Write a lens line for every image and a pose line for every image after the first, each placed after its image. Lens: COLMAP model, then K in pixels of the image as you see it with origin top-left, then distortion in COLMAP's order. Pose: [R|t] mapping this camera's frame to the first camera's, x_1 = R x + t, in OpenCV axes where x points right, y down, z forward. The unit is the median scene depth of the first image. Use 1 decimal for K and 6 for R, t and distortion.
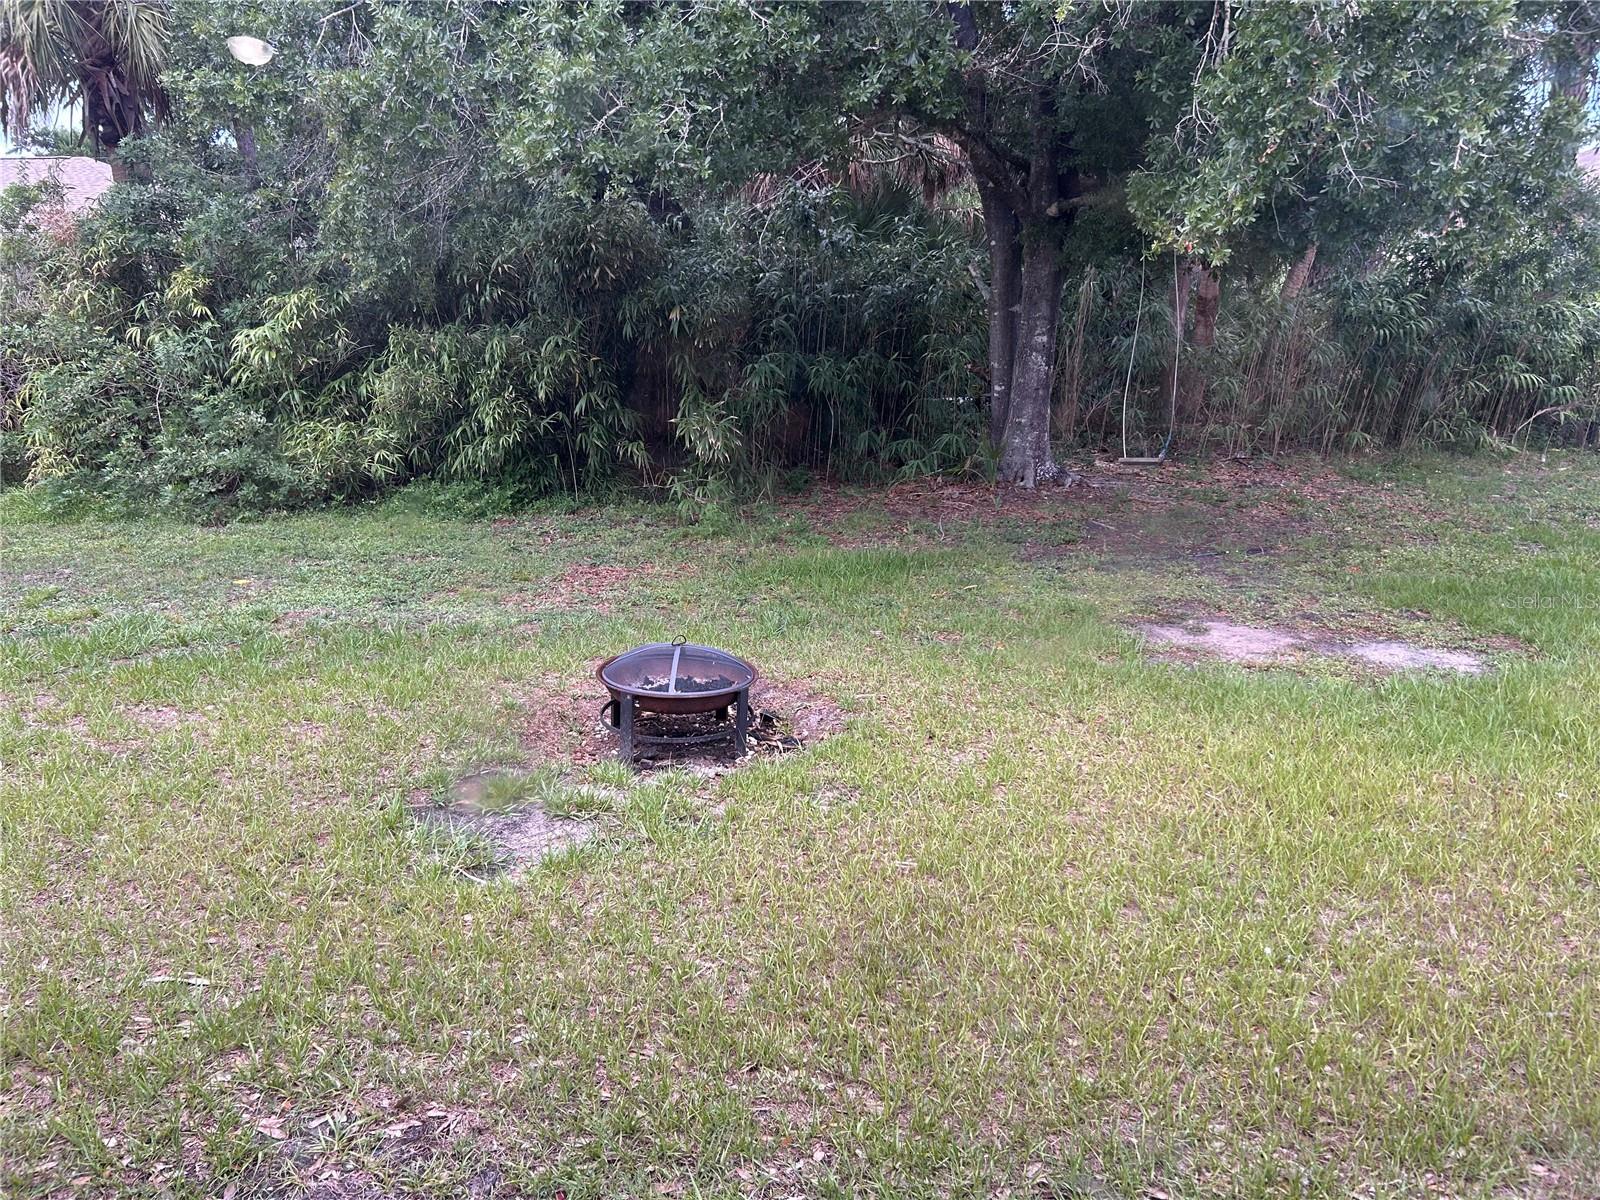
lens RADIAL K [[1212.3, 0, 798.3], [0, 1212.3, 593.0], [0, 0, 1]] dist [0.037982, -0.044971]
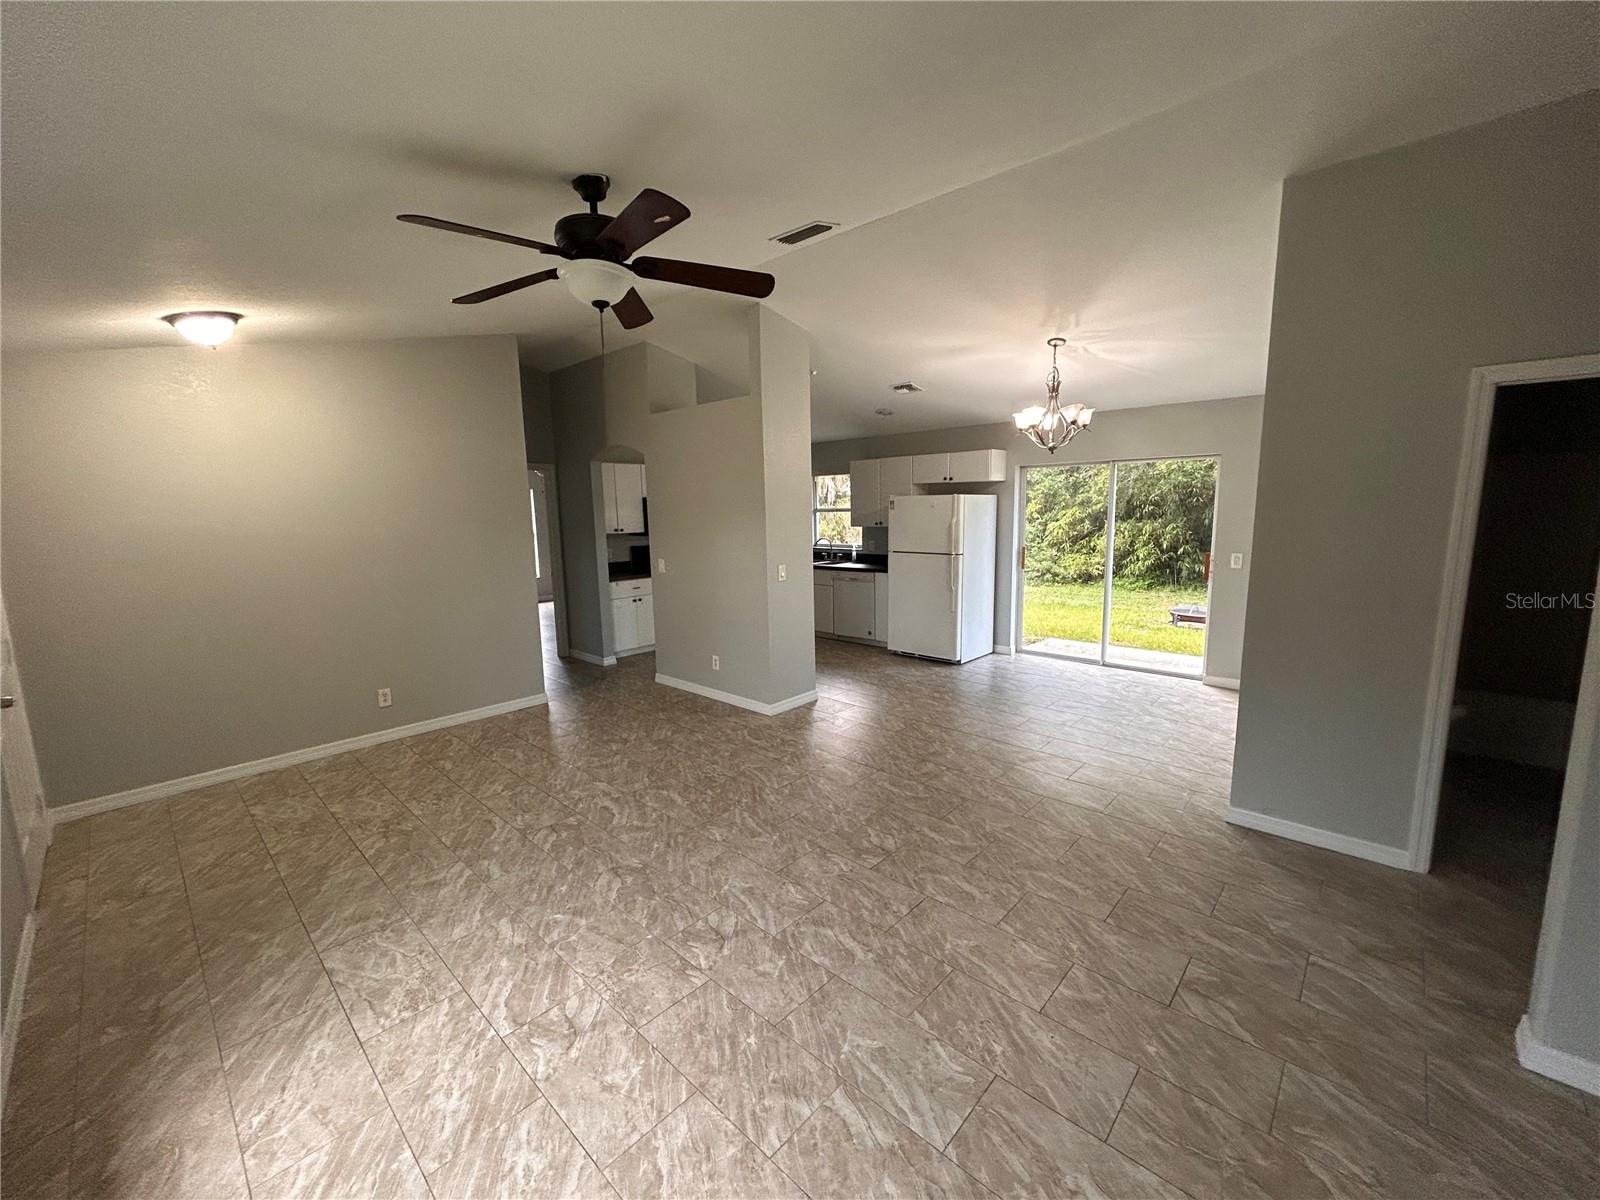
lens RADIAL K [[640.8, 0, 801.9], [0, 640.8, 599.7], [0, 0, 1]] dist [-0.002747, -0.000503]
pose [[0.743205, 0.077206, -0.664594, 0.126918], [-0.145664, 0.988164, -0.048099, 0.125656], [0.653015, 0.132555, 0.745655, -0.497363]]
